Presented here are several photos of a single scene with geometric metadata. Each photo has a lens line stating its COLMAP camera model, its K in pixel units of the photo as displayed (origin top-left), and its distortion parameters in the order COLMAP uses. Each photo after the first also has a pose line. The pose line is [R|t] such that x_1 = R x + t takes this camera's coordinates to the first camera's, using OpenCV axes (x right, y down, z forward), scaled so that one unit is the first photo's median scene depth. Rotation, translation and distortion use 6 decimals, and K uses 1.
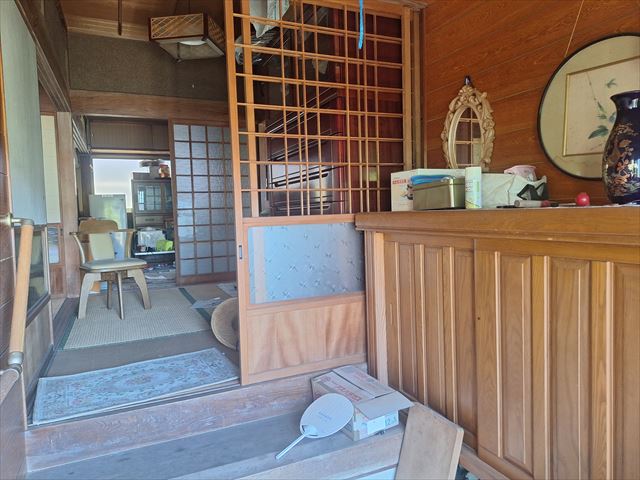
lens RADIAL K [[449.5, 0, 317.7], [0, 449.5, 235.2], [0, 0, 1]] dist [0.027471, -0.003106]
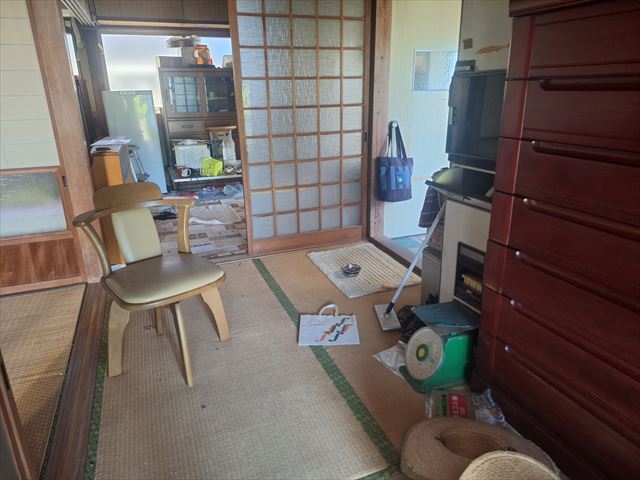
lens RADIAL K [[449.5, 0, 325.6], [0, 449.5, 242.3], [0, 0, 1]] dist [0.027471, -0.003106]
pose [[0.999123, 0.028075, -0.031057, -0.125693], [-0.018383, 0.960683, 0.277038, -0.064560], [0.037614, -0.276225, 0.960357, 0.262401]]
